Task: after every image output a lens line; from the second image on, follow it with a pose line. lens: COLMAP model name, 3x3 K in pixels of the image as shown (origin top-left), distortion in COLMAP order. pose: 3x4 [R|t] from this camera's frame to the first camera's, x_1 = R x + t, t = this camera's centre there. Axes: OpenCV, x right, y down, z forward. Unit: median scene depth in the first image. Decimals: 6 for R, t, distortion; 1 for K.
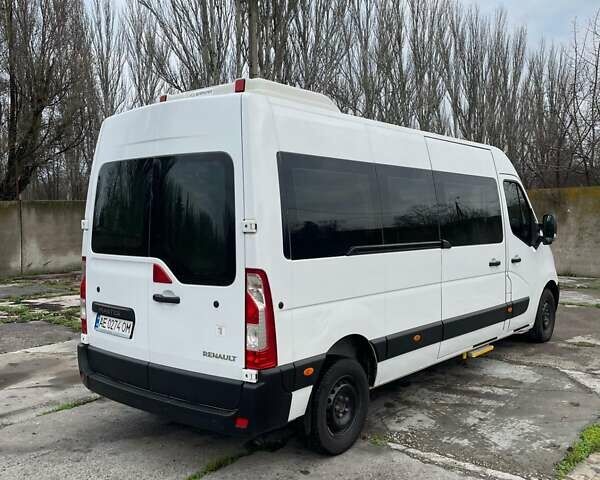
lens RADIAL K [[605.4, 0, 300.8], [0, 605.4, 220.9], [0, 0, 1]] dist [0.014396, 0.014477]
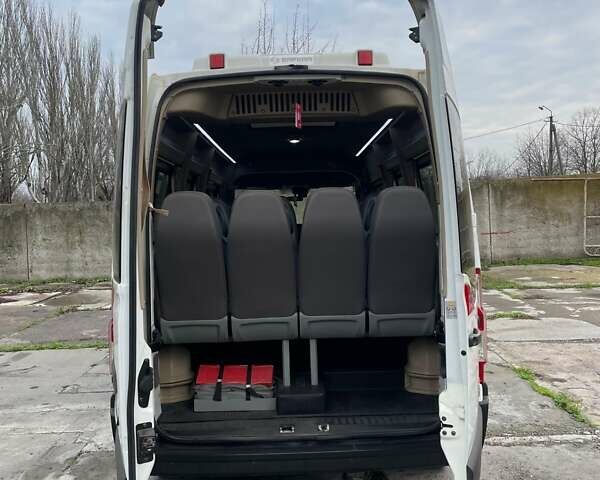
lens RADIAL K [[596.5, 0, 300.0], [0, 596.5, 240.0], [0, 0, 1]] dist [0.106629, -0.137915]
pose [[0.754009, -0.034486, 0.655958, -0.737351], [0.026412, 0.999405, 0.022182, 0.010968], [-0.656332, 0.000600, 0.754472, 0.447372]]
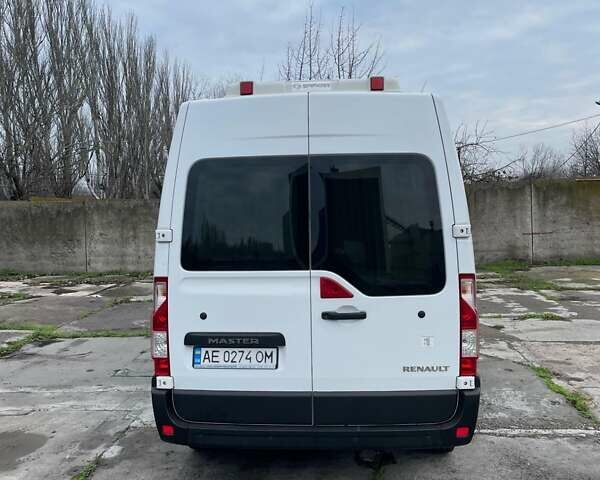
lens RADIAL K [[596.5, 0, 300.0], [0, 596.5, 240.0], [0, 0, 1]] dist [0.106629, -0.137915]
pose [[0.805823, -0.030116, 0.591390, -0.769651], [0.016113, 0.999451, 0.028940, -0.007582], [-0.591937, -0.013791, 0.805866, 0.329967]]
